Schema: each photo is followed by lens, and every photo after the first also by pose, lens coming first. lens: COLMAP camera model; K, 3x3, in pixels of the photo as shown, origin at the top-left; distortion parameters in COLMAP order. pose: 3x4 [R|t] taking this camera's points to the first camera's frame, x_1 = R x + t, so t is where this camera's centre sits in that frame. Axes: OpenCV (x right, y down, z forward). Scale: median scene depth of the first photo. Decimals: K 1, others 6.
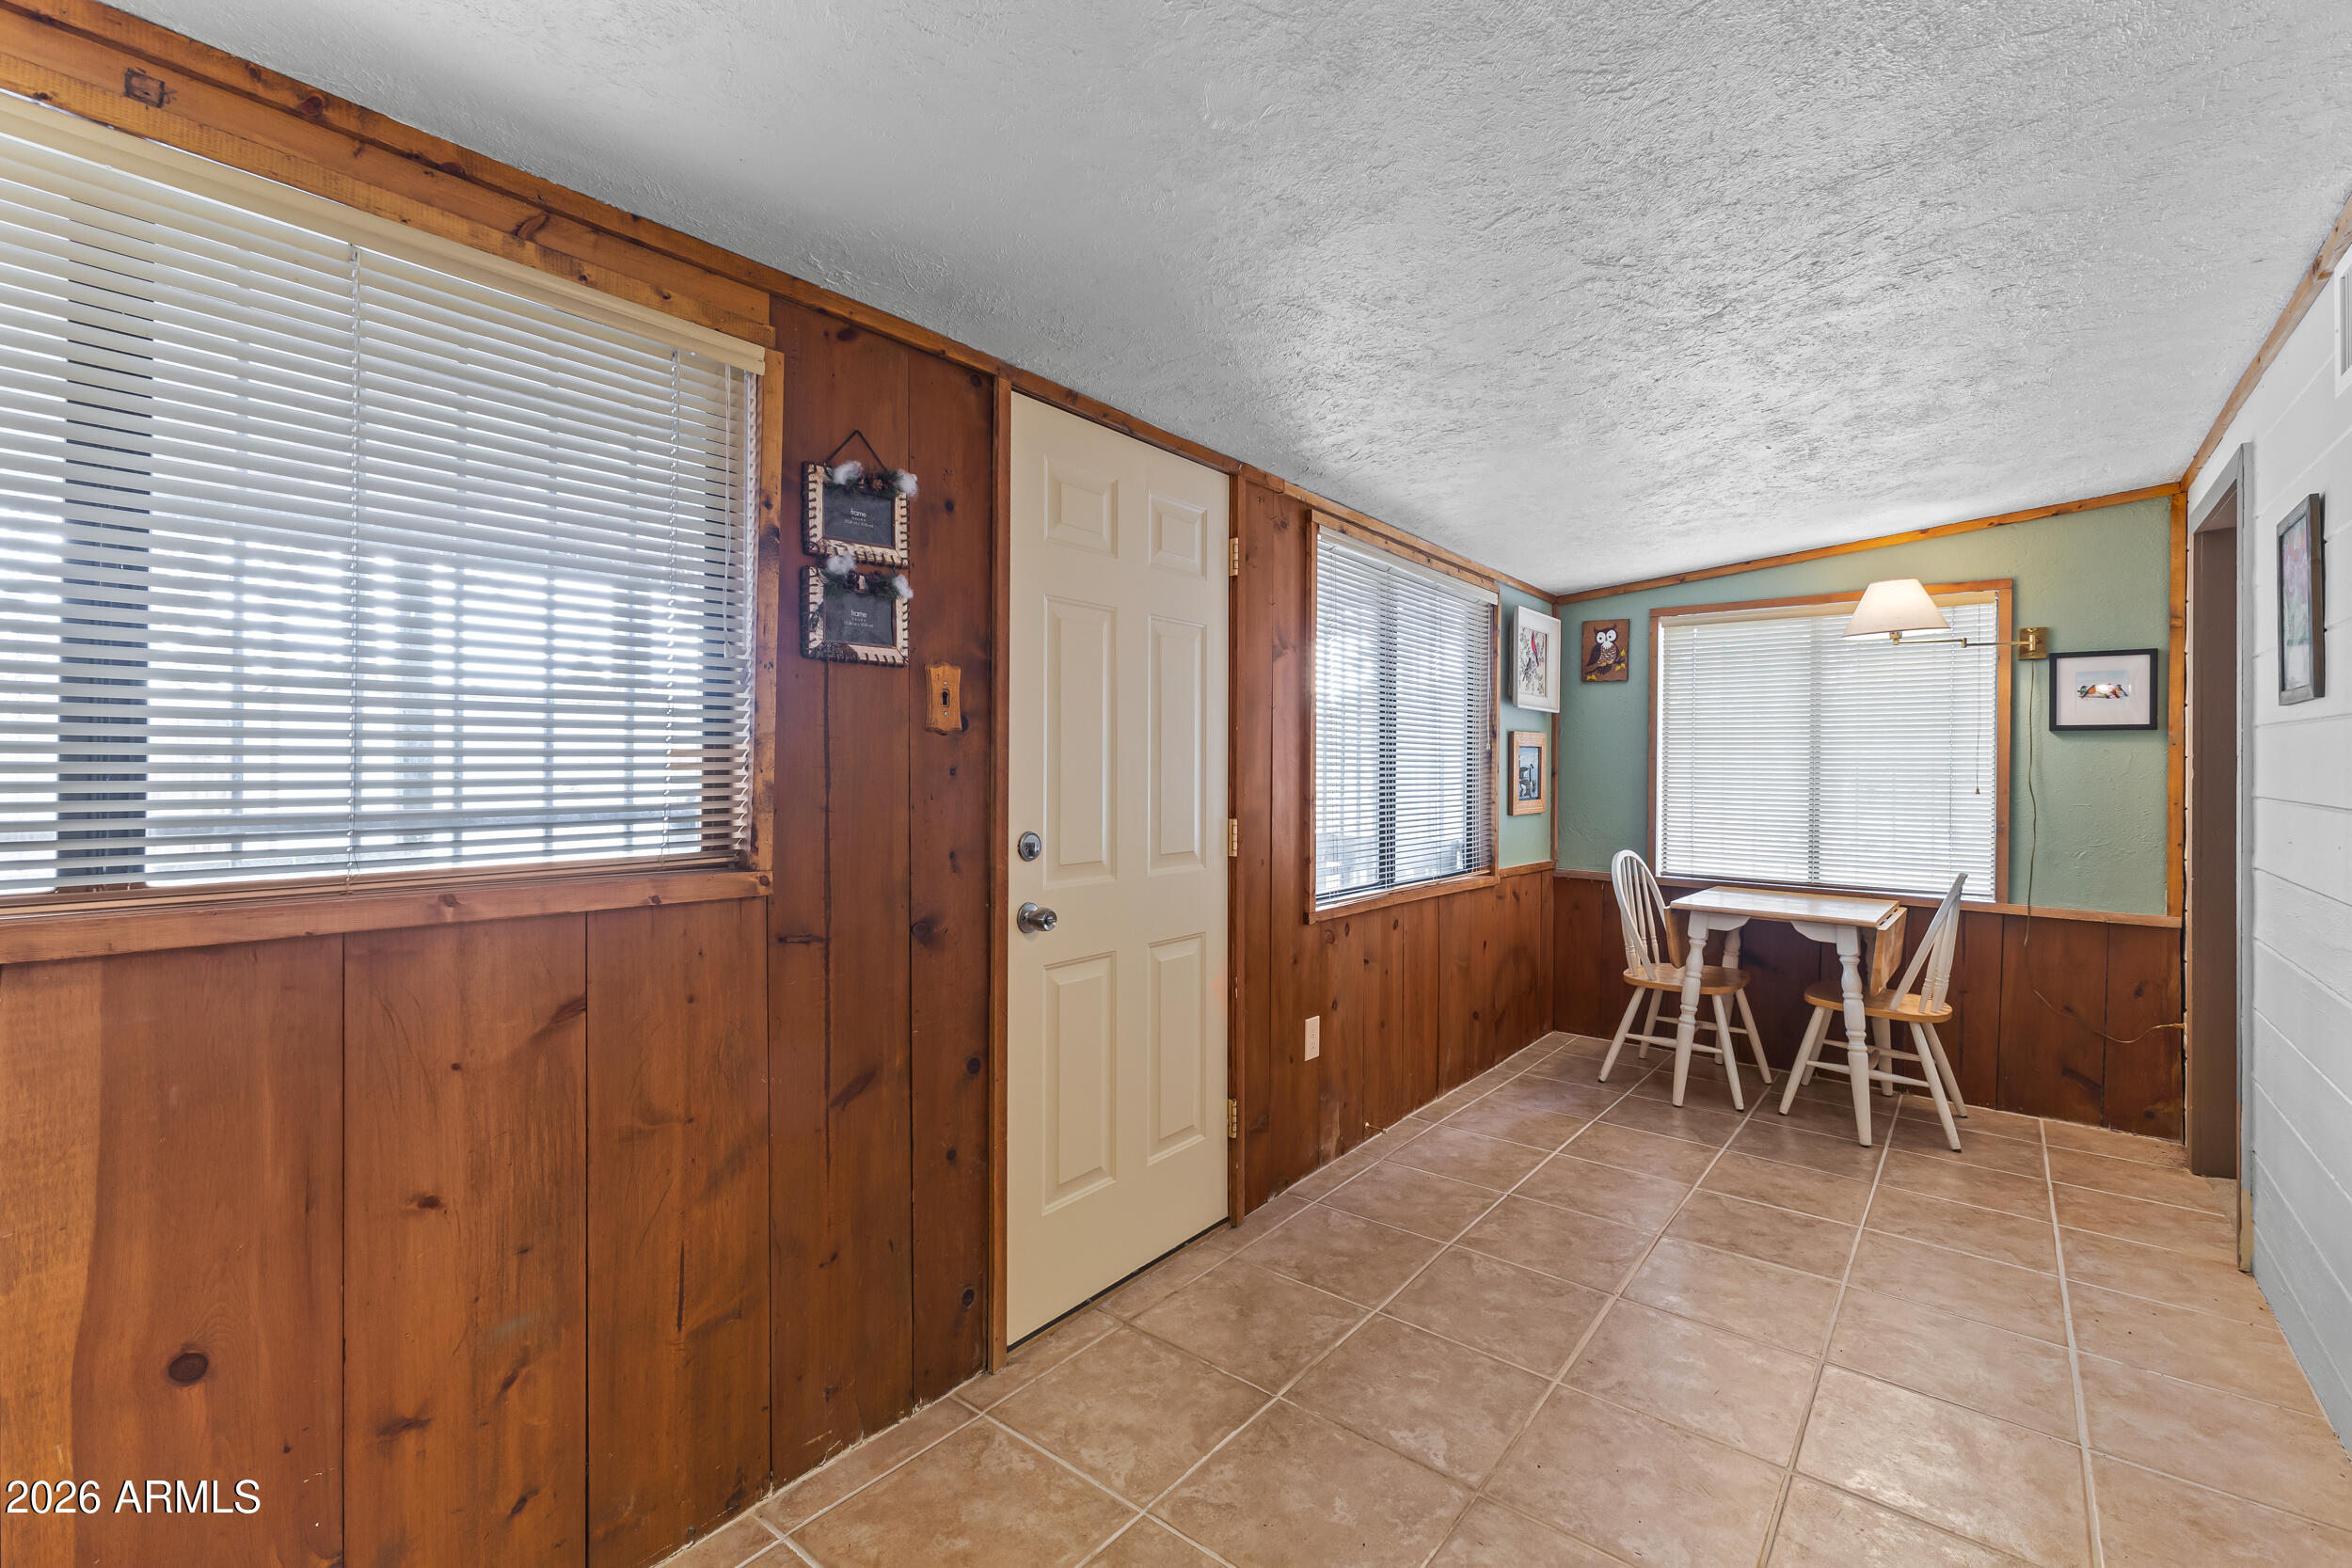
lens RADIAL K [[1012.3, 0, 1177.1], [0, 1012.3, 764.0], [0, 0, 1]] dist [0.009893, 0.000283]
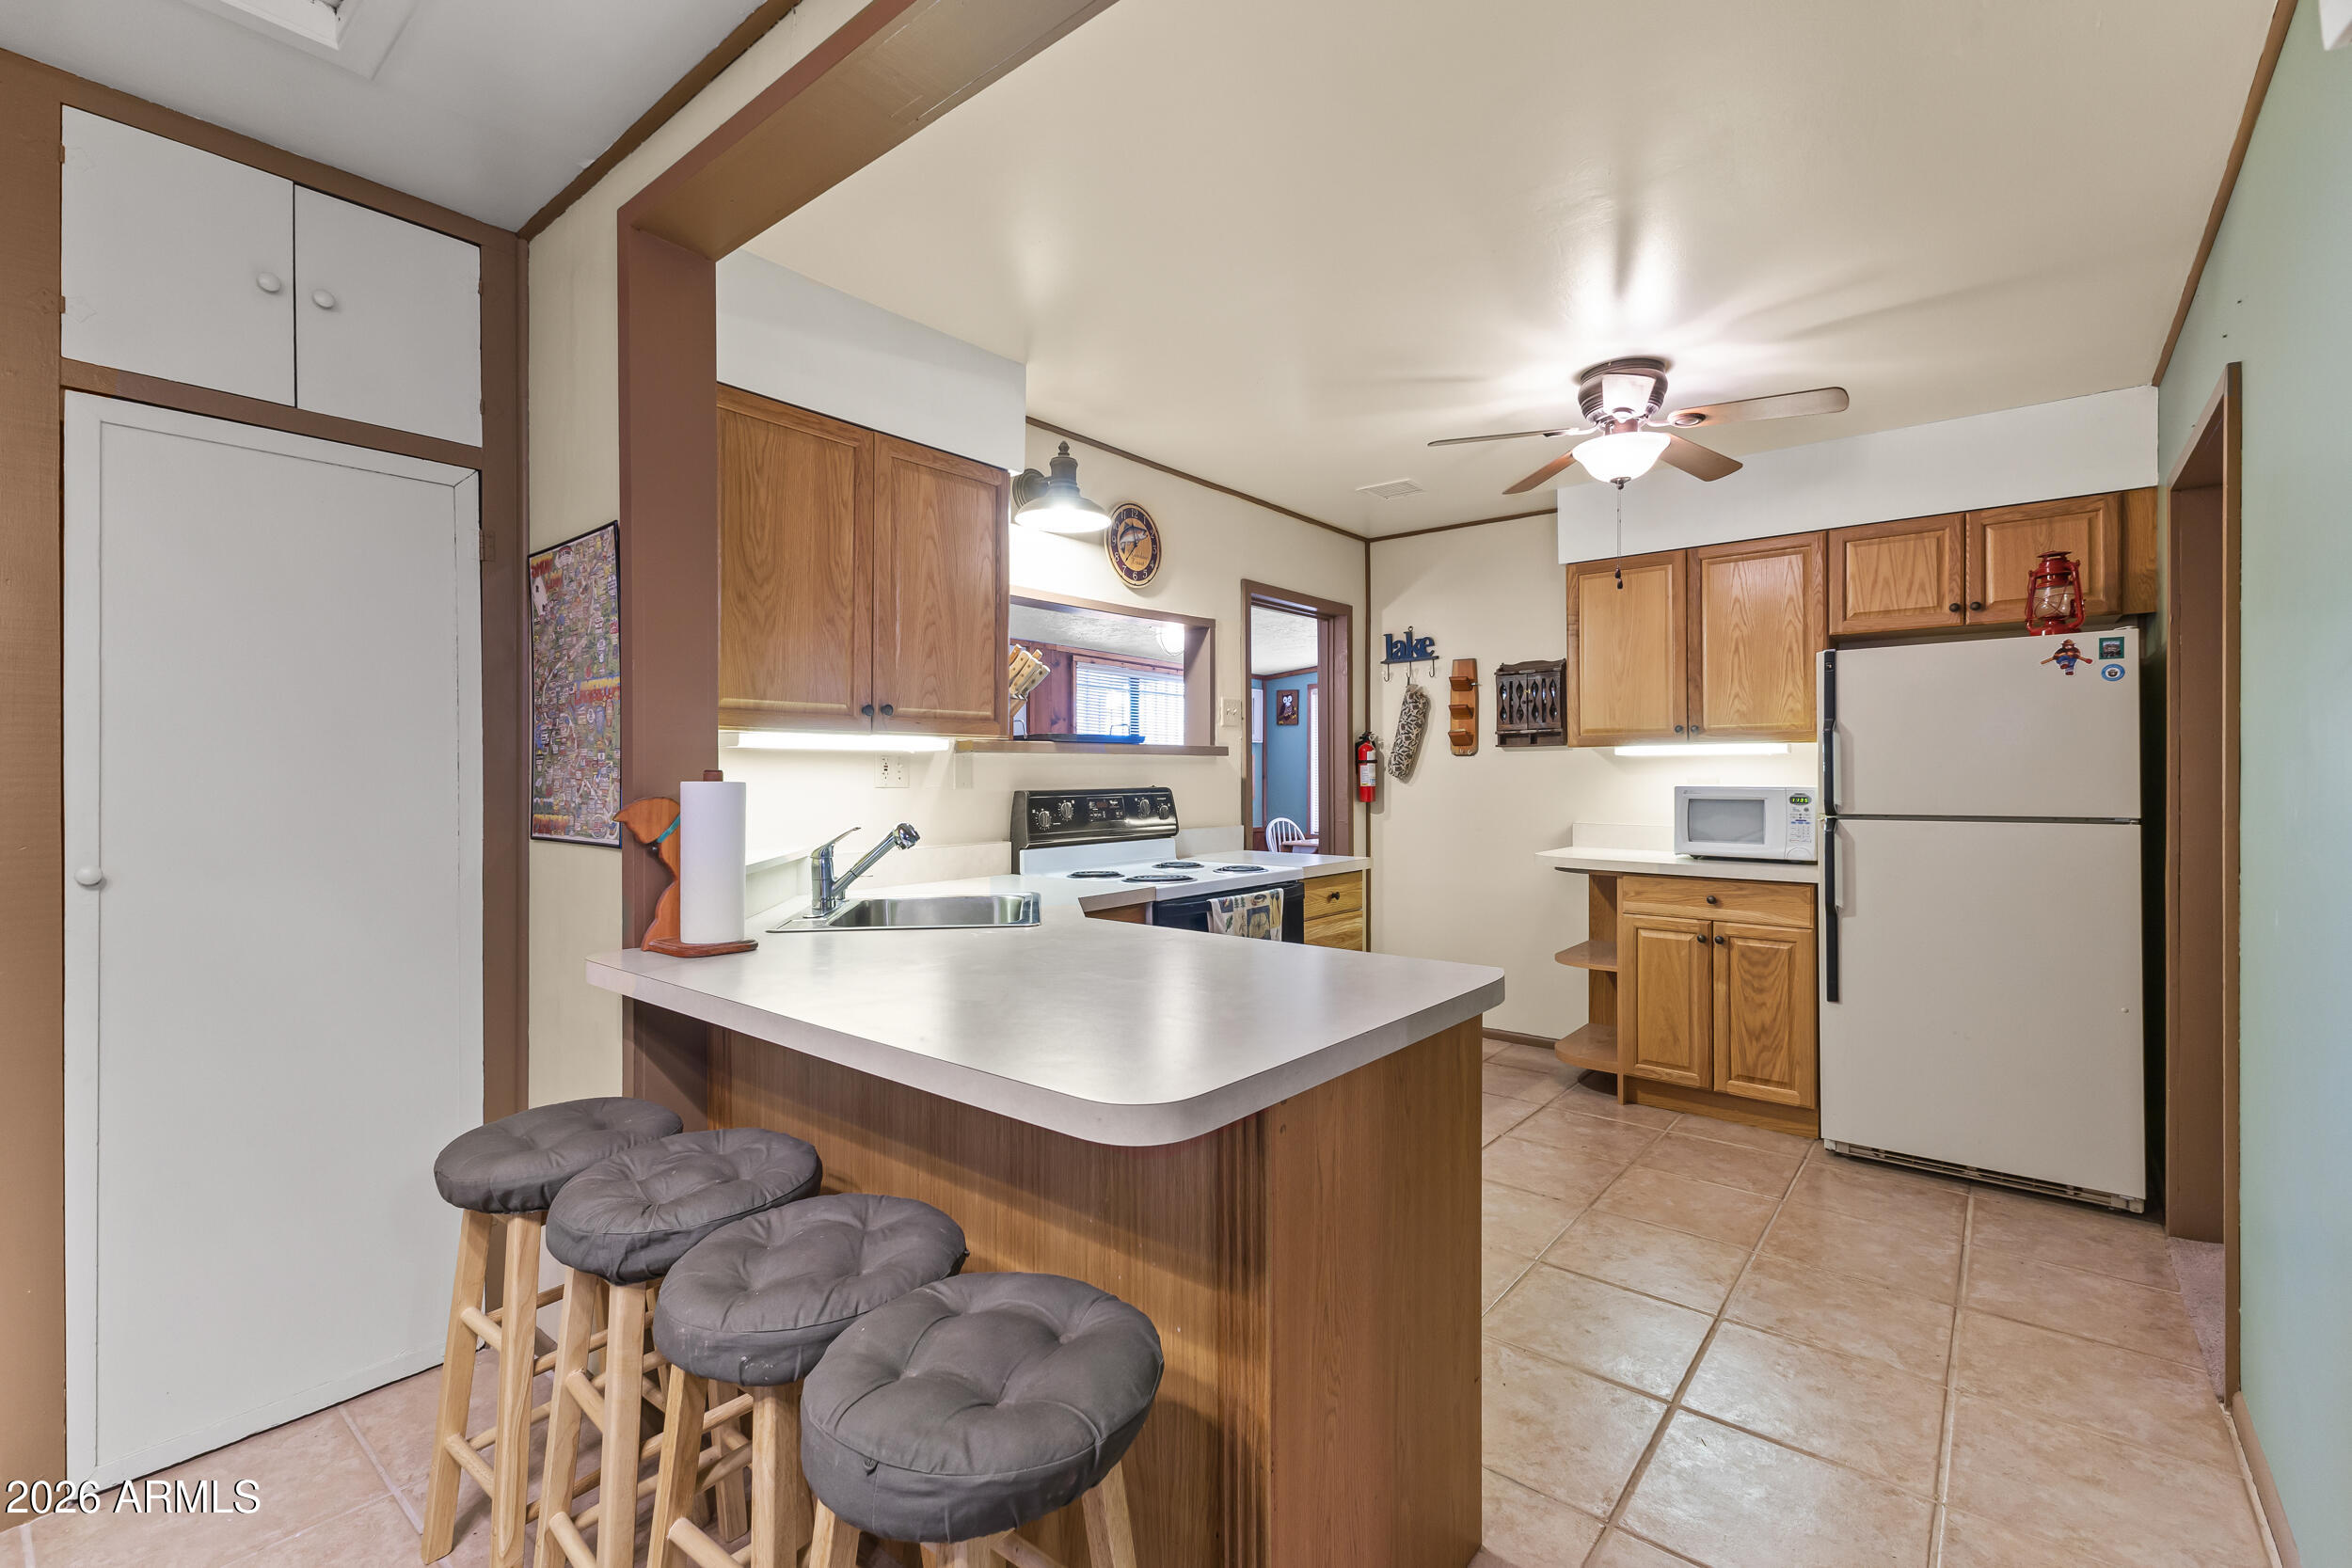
lens RADIAL K [[1017.6, 0, 1170.2], [0, 1017.6, 773.2], [0, 0, 1]] dist [0.002630, 0.000196]
pose [[0.999907, -0.009424, -0.009849, 0.568238], [0.009388, 0.999949, -0.003689, 0.018200], [0.009883, 0.003596, 0.999945, -1.860238]]
